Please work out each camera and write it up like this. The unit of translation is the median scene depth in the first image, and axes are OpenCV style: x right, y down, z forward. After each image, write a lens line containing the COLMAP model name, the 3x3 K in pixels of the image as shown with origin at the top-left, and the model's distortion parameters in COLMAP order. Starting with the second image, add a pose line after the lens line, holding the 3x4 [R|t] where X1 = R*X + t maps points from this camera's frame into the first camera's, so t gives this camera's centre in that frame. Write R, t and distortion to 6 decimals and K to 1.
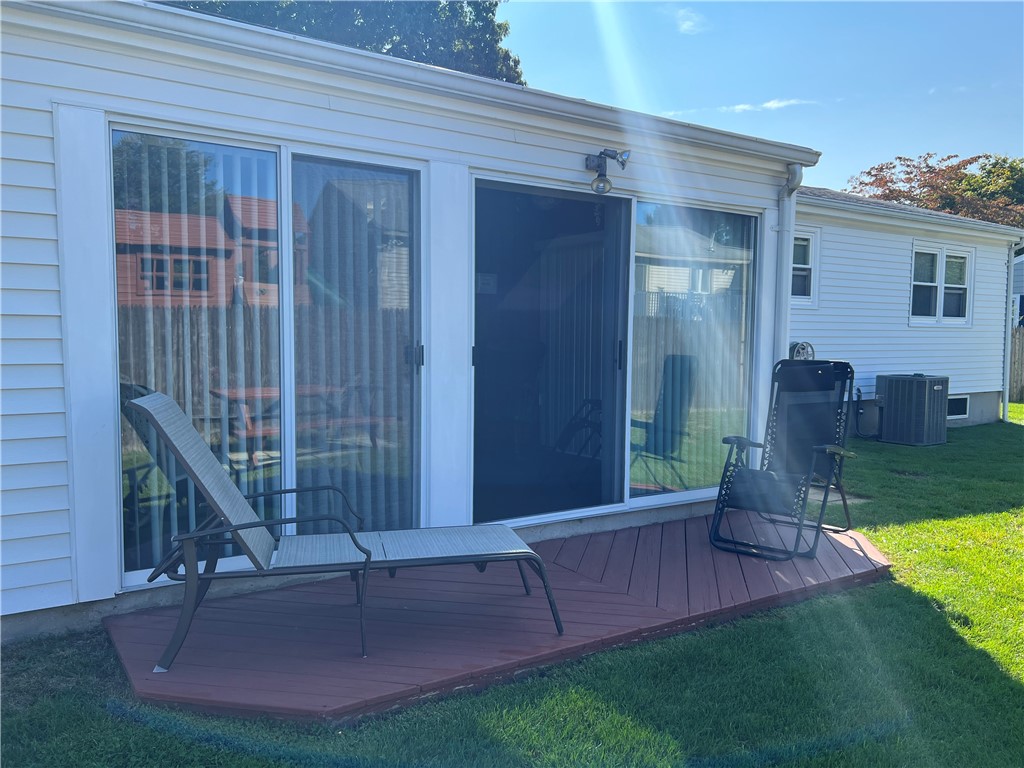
lens RADIAL K [[769.3, 0, 516.7], [0, 769.3, 385.5], [0, 0, 1]] dist [0.075479, -0.089917]
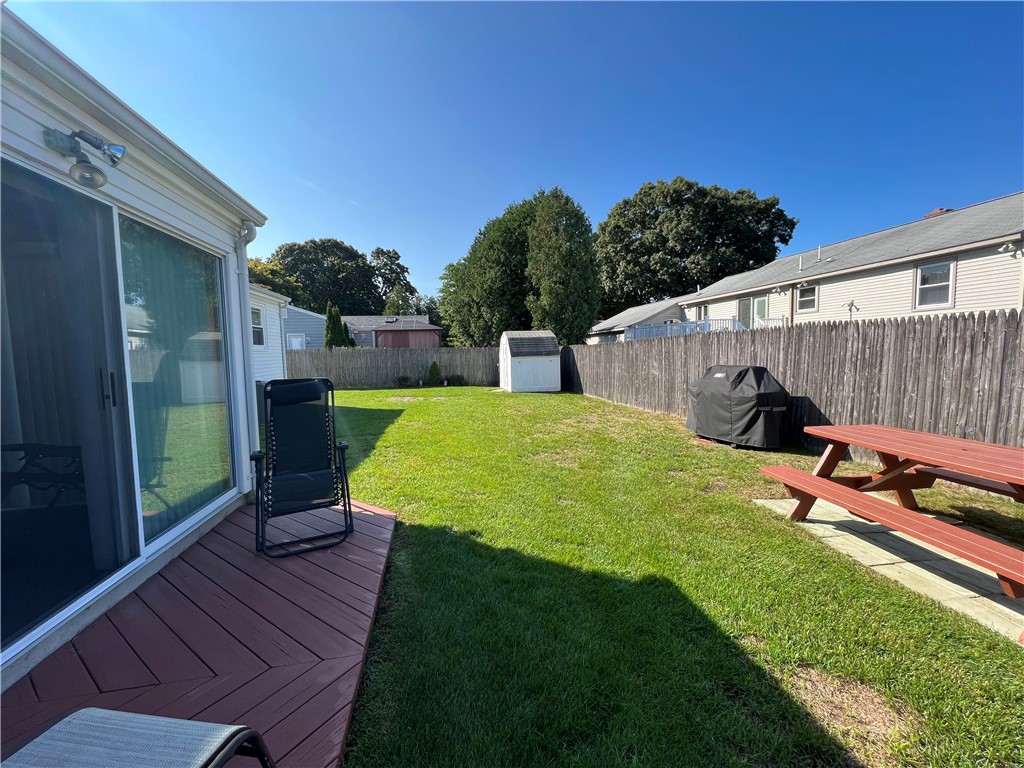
lens RADIAL K [[410.1, 0, 506.5], [0, 410.1, 381.4], [0, 0, 1]] dist [0.002574, -0.000562]
pose [[0.393459, -0.083373, 0.915554, -0.117110], [0.081331, 0.995131, 0.055668, -0.041532], [-0.915737, 0.052560, 0.398325, 0.454927]]
